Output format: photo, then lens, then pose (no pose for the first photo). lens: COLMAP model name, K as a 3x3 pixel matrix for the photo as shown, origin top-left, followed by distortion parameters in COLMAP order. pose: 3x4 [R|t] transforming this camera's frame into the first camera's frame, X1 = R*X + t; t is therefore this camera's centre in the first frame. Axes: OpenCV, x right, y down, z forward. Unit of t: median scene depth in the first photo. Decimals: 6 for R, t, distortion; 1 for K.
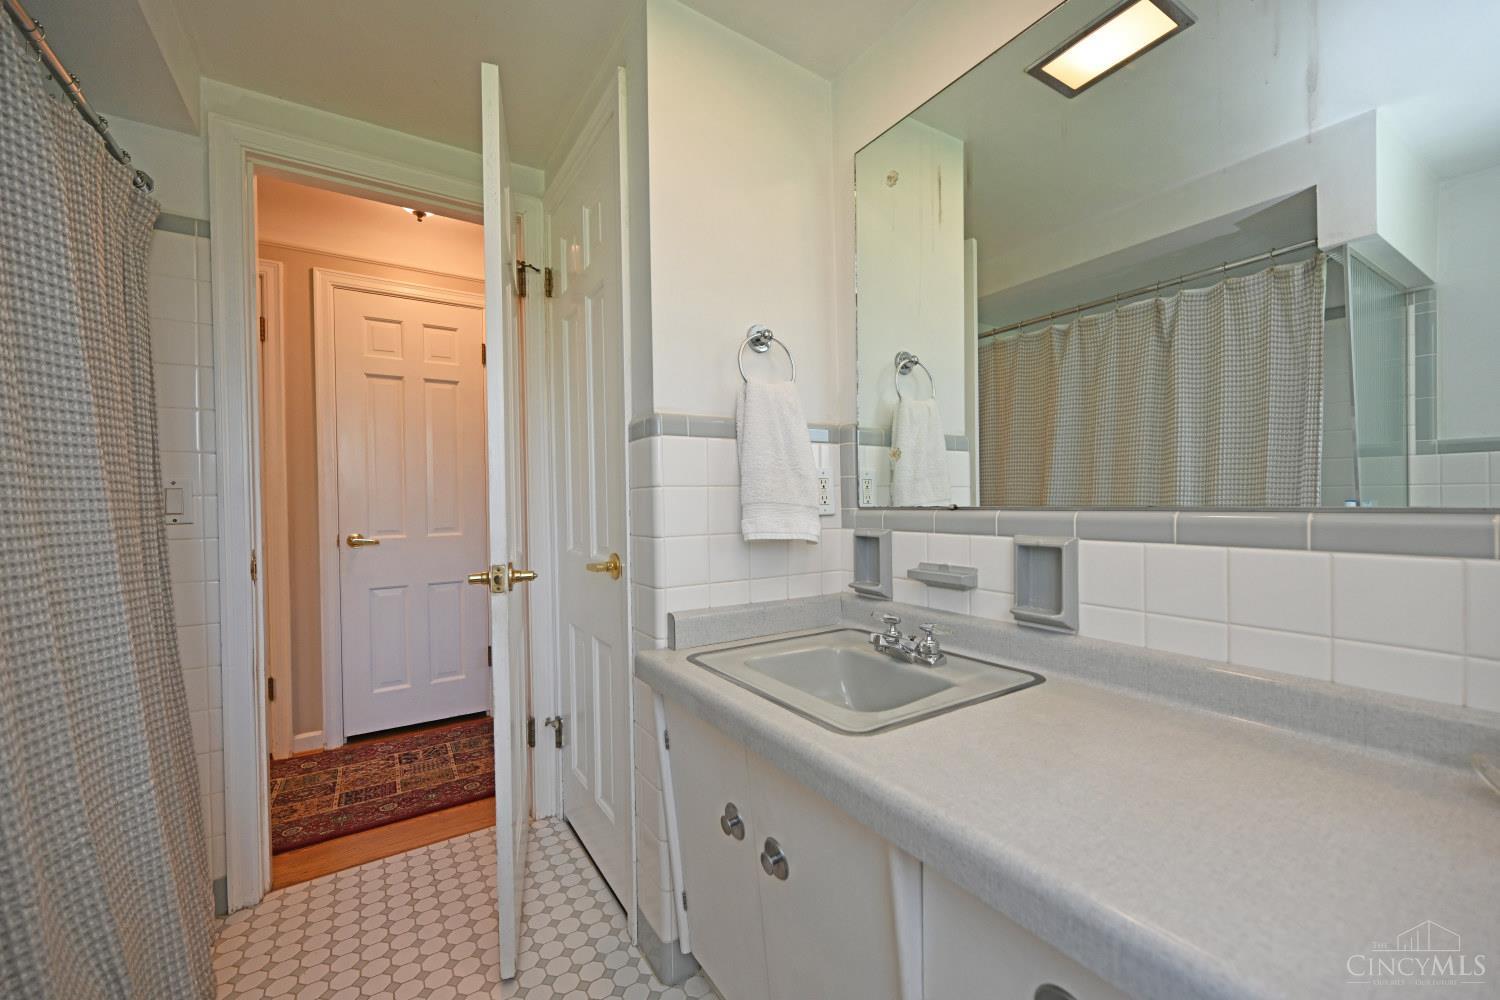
lens RADIAL K [[593.3, 0, 749.6], [0, 593.3, 502.6], [0, 0, 1]] dist [0.000919, -0.000016]
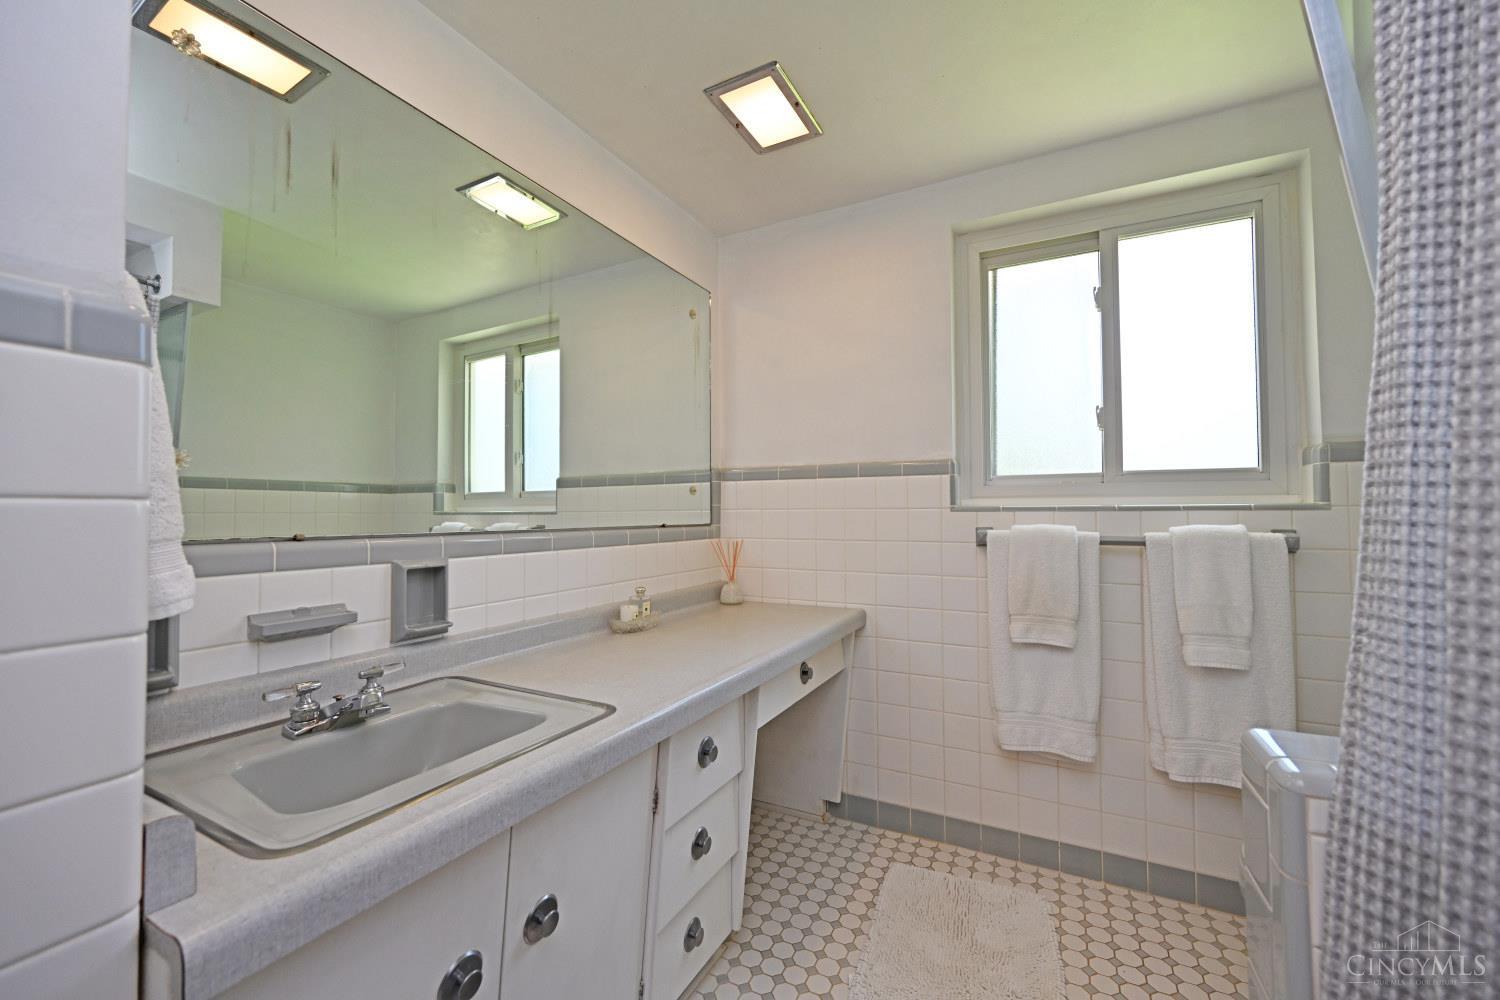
lens RADIAL K [[593.3, 0, 749.6], [0, 593.3, 502.6], [0, 0, 1]] dist [0.000919, -0.000016]
pose [[-0.499419, 0.040781, 0.865400, -0.750926], [0.021531, 0.999167, -0.034659, 0.001788], [-0.866093, 0.001324, -0.499881, 0.955954]]
